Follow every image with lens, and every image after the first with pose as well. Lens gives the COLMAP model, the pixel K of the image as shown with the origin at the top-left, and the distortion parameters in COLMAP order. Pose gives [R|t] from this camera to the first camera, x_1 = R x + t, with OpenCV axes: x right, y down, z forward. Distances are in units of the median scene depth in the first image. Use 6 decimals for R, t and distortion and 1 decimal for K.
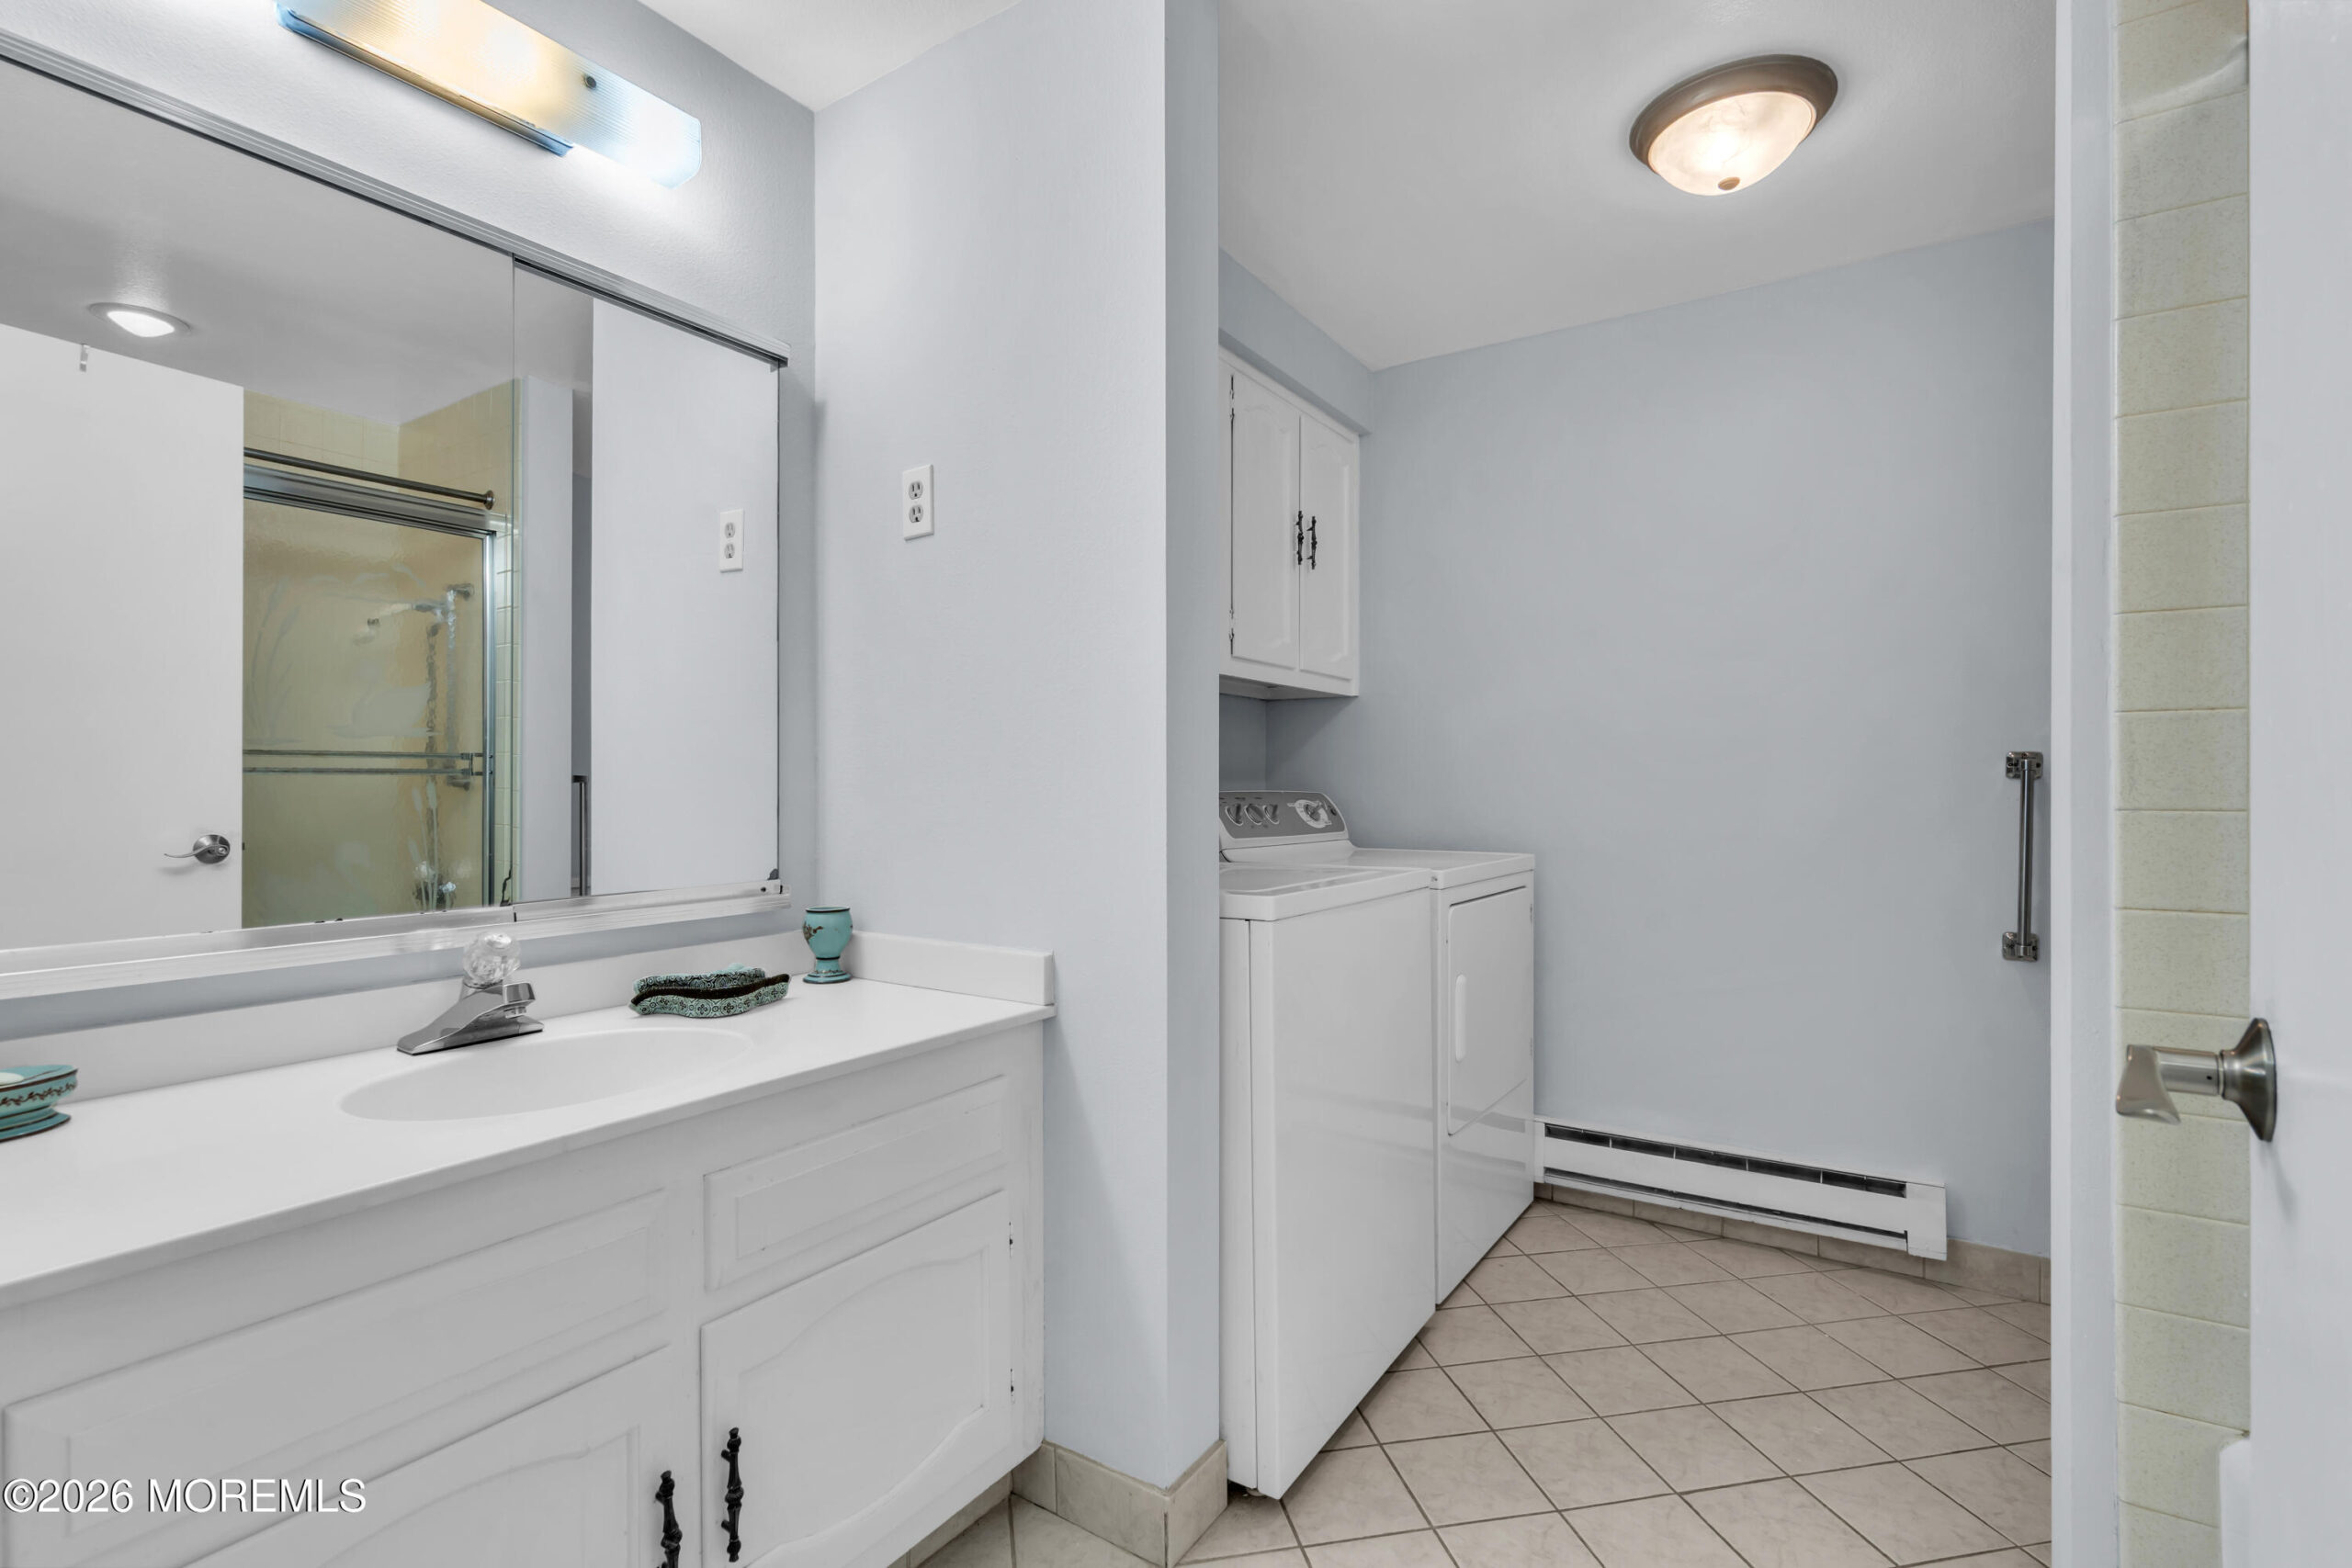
lens RADIAL K [[1063.5, 0, 1180.6], [0, 1063.5, 787.7], [0, 0, 1]] dist [-0.005810, 0.001297]
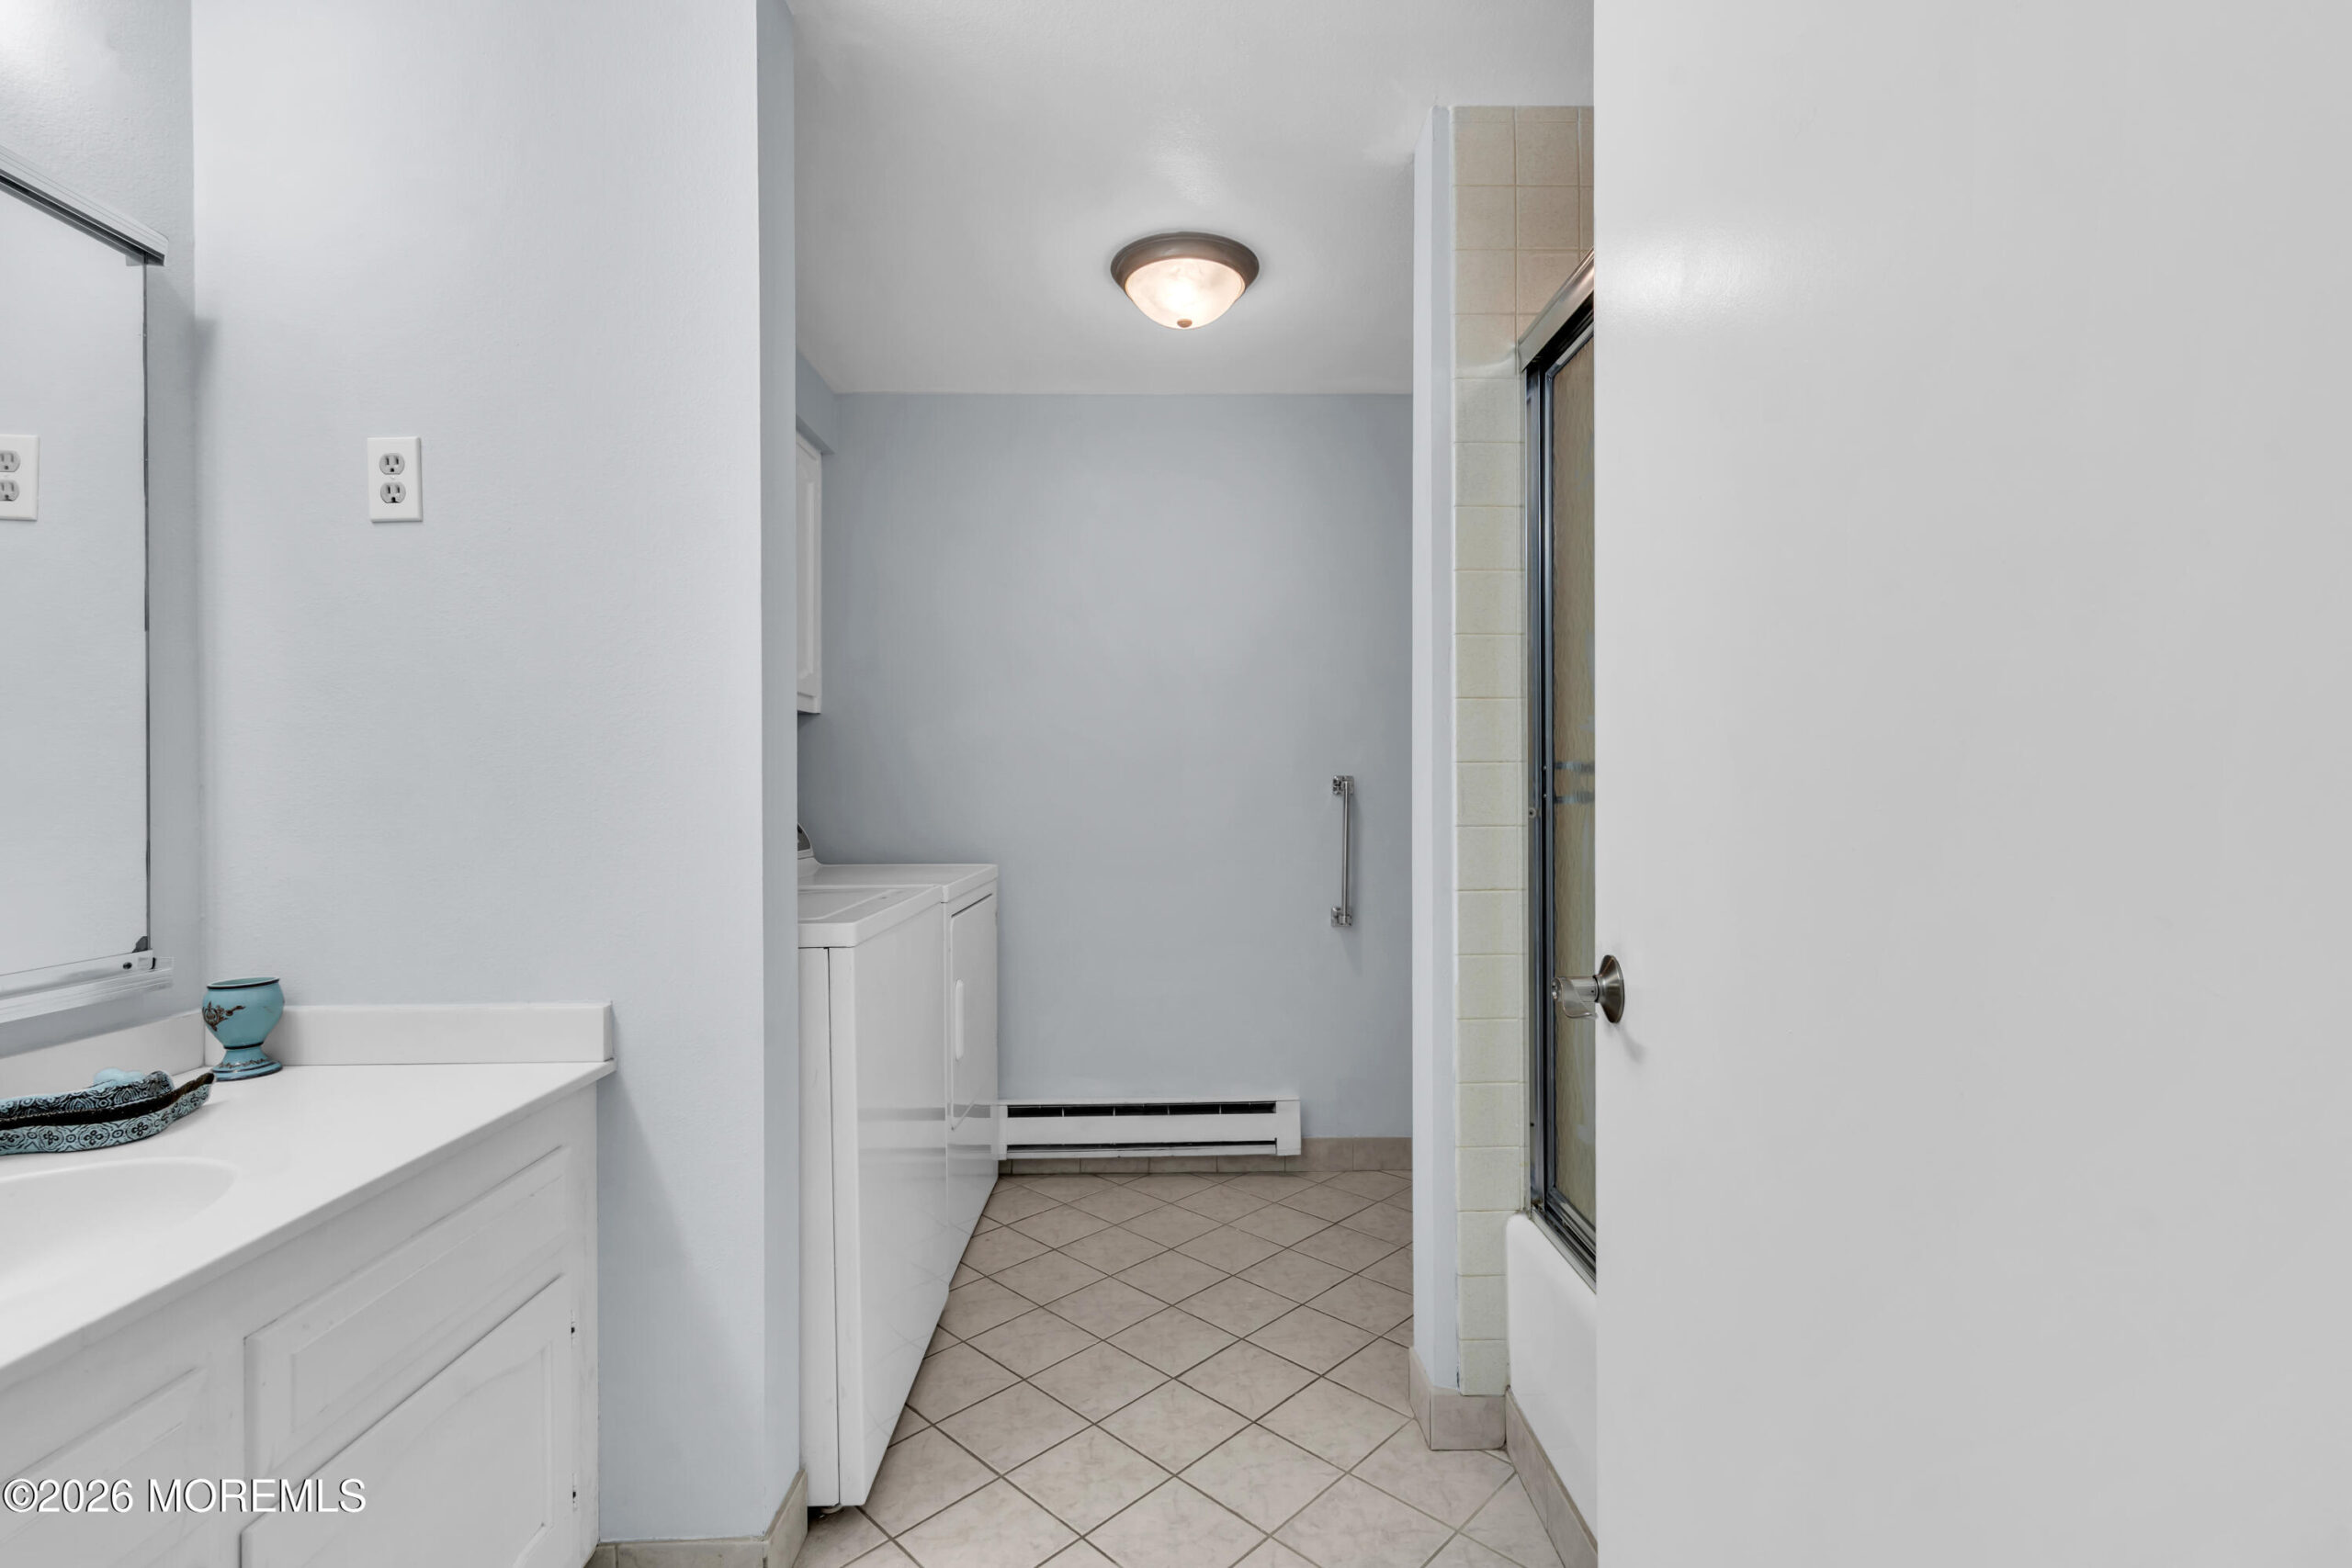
lens RADIAL K [[1054.8, 0, 1185.3], [0, 1054.8, 792.9], [0, 0, 1]] dist [0.001619, 0.001332]
pose [[0.823883, -0.006708, 0.566720, -0.194089], [0.005473, 0.999977, 0.003881, -0.022630], [-0.566734, -0.000096, 0.823901, -0.023749]]
